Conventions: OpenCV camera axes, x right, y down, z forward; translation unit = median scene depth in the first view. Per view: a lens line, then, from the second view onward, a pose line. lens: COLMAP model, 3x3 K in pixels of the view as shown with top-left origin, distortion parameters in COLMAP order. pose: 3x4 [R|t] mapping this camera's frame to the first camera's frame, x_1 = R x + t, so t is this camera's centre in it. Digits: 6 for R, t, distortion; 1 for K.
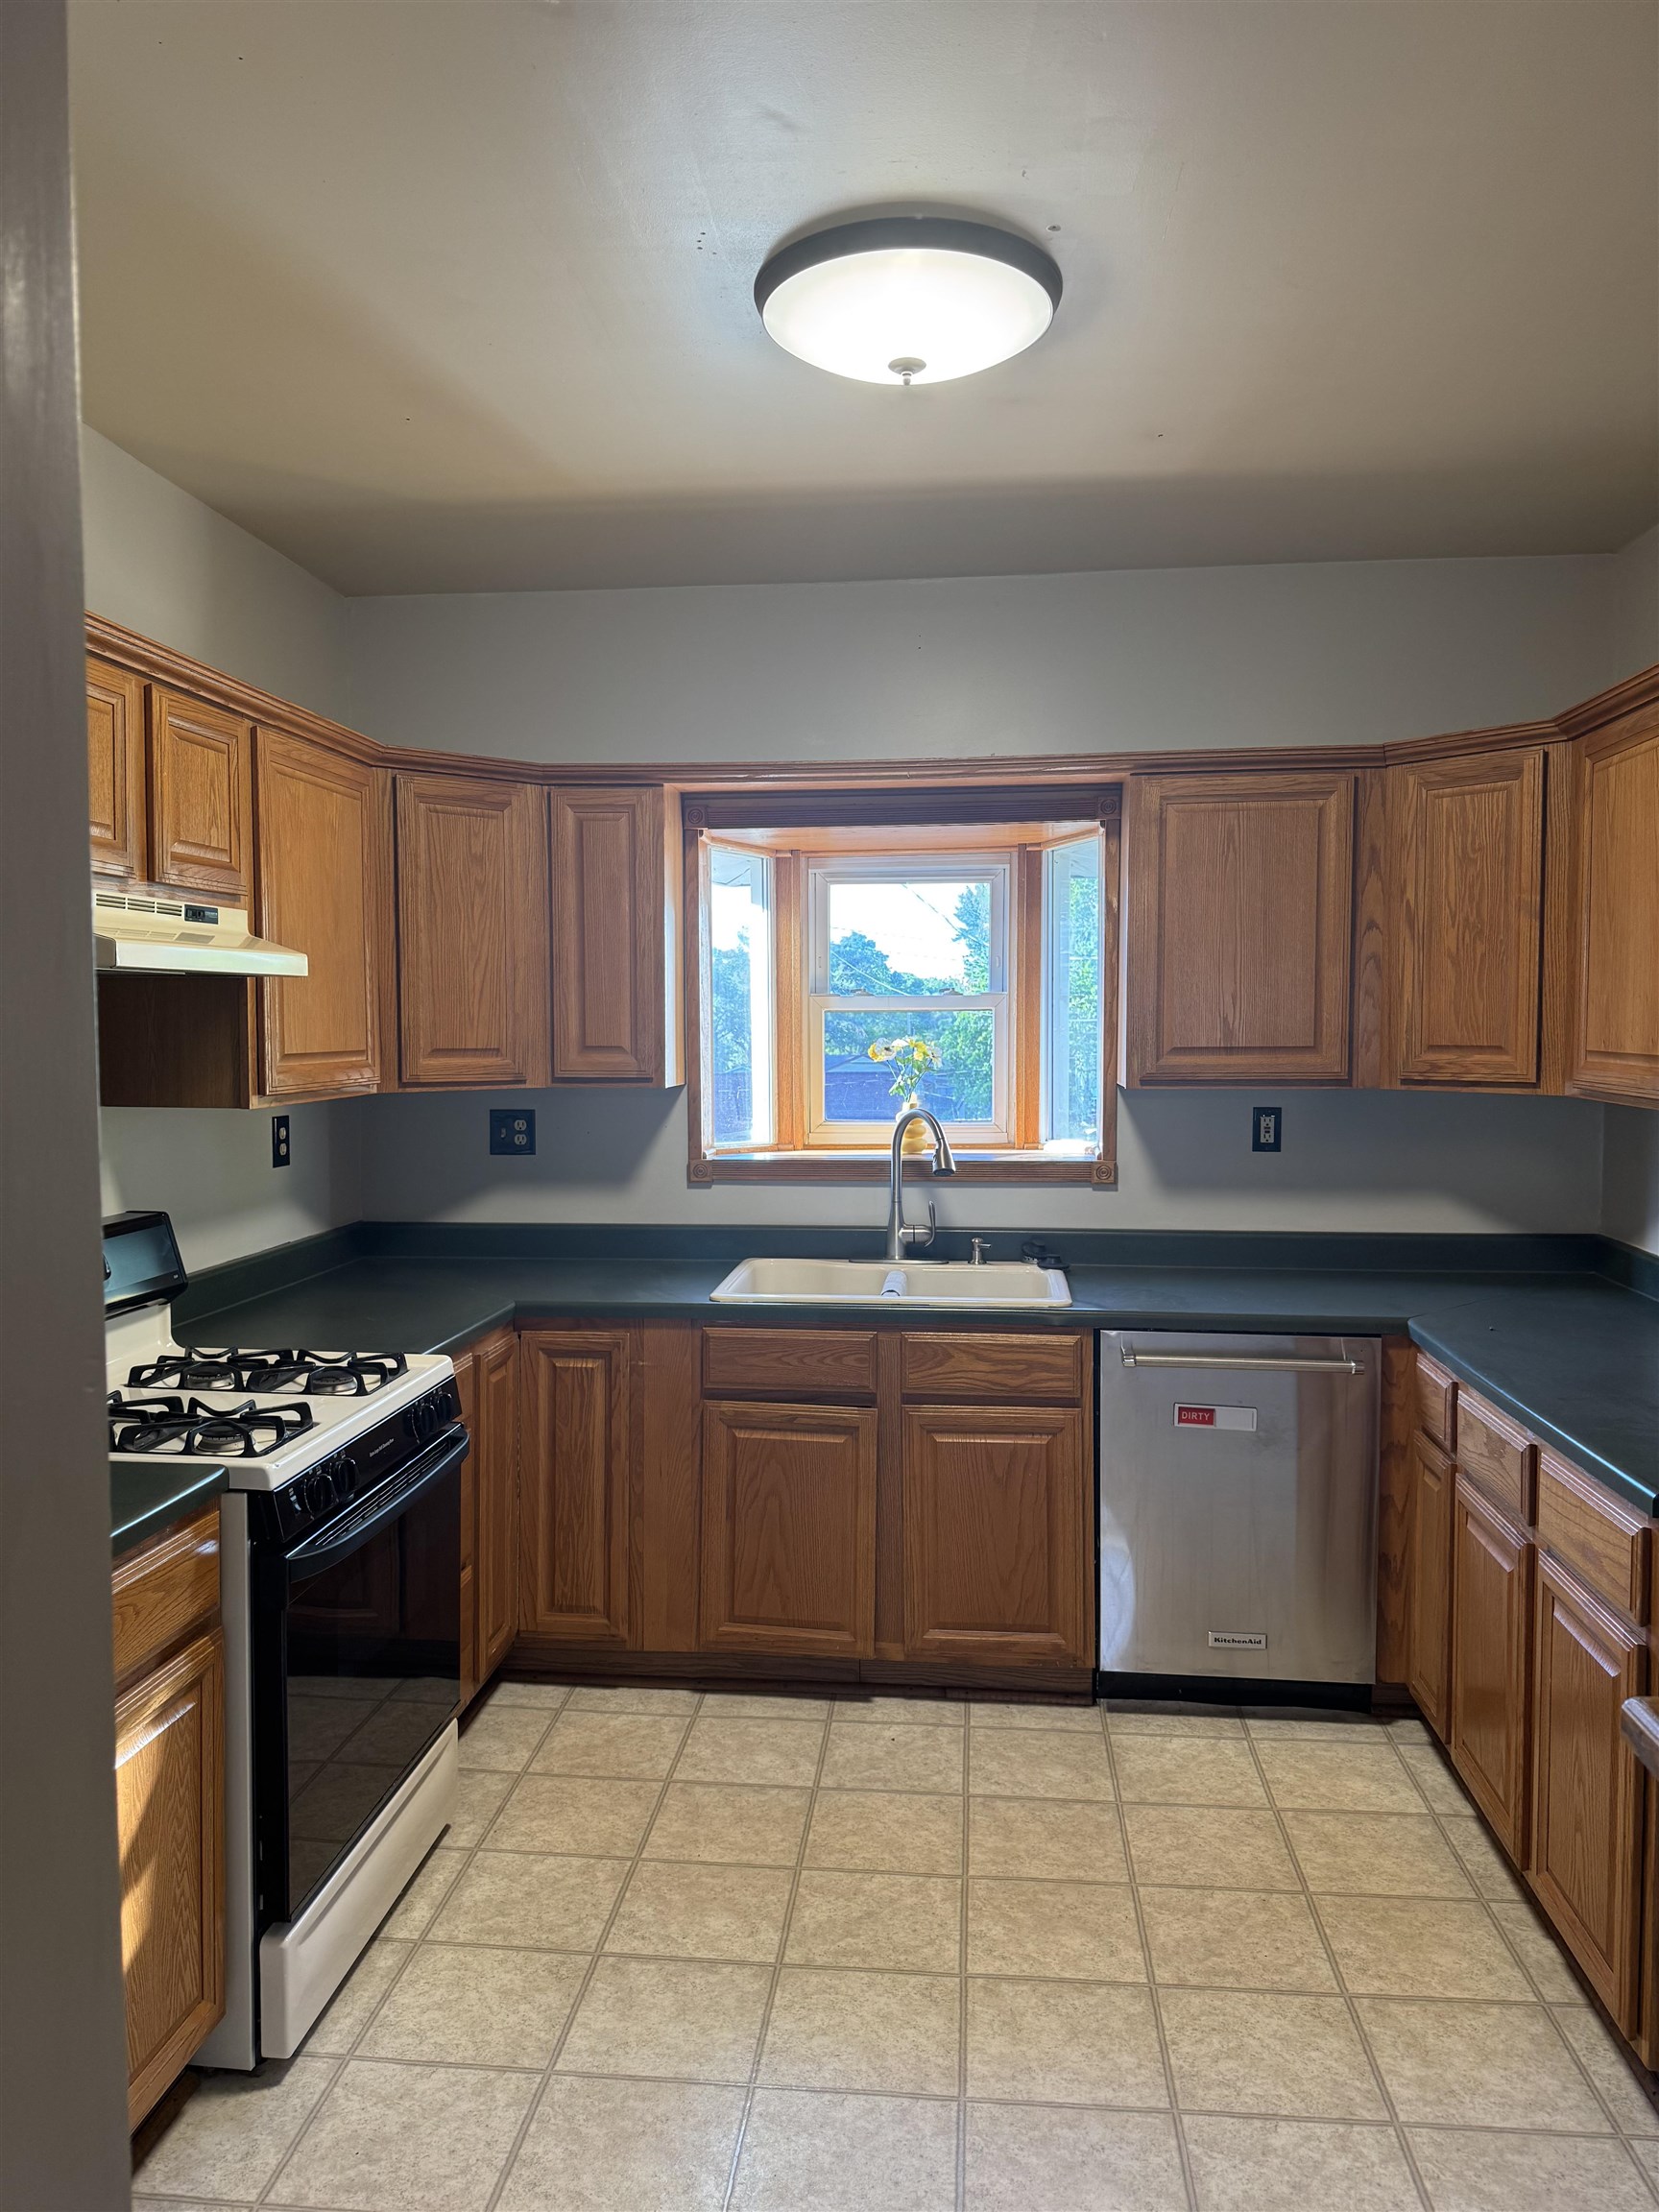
lens RADIAL K [[1551.9, 0, 829.5], [0, 1551.9, 1106.0], [0, 0, 1]] dist [0.098566, -0.093143]
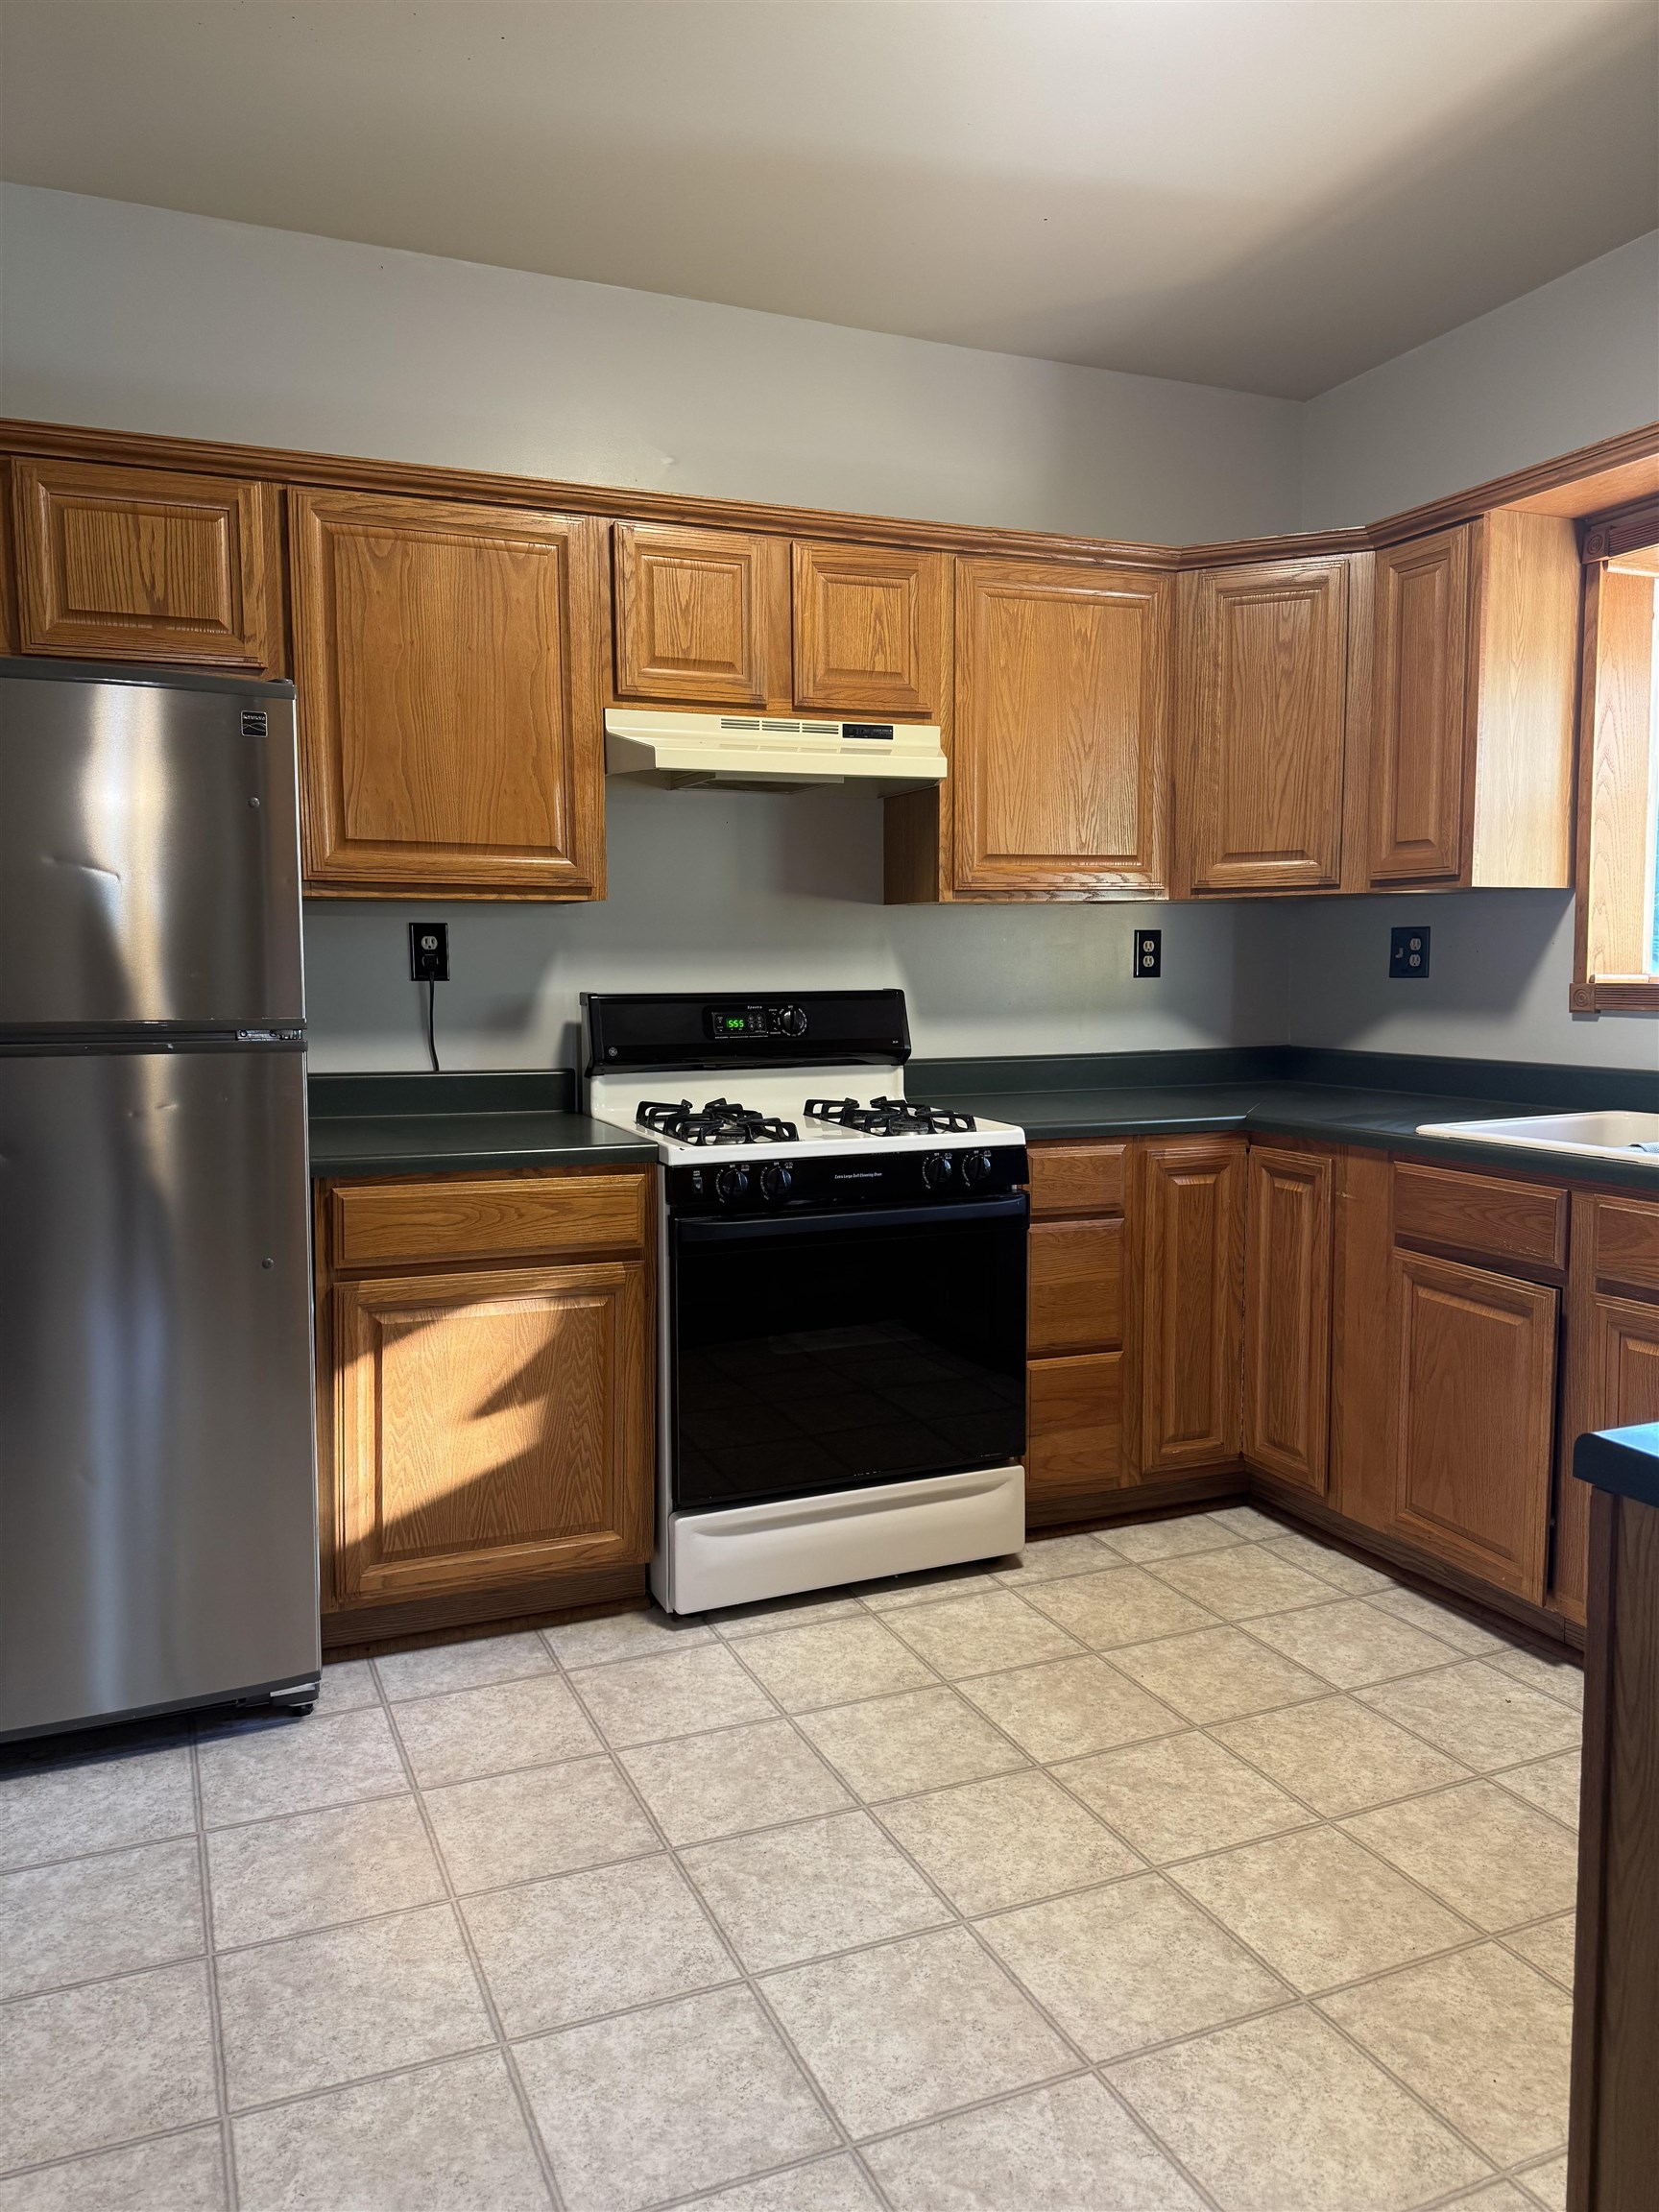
lens RADIAL K [[1546.8, 0, 829.5], [0, 1546.8, 1106.0], [0, 0, 1]] dist [0.054895, -0.072834]
pose [[0.495772, 0.078647, -0.864884, 0.494887], [-0.033663, 0.996883, 0.071353, 0.062358], [0.867800, -0.006260, 0.496874, 0.312124]]
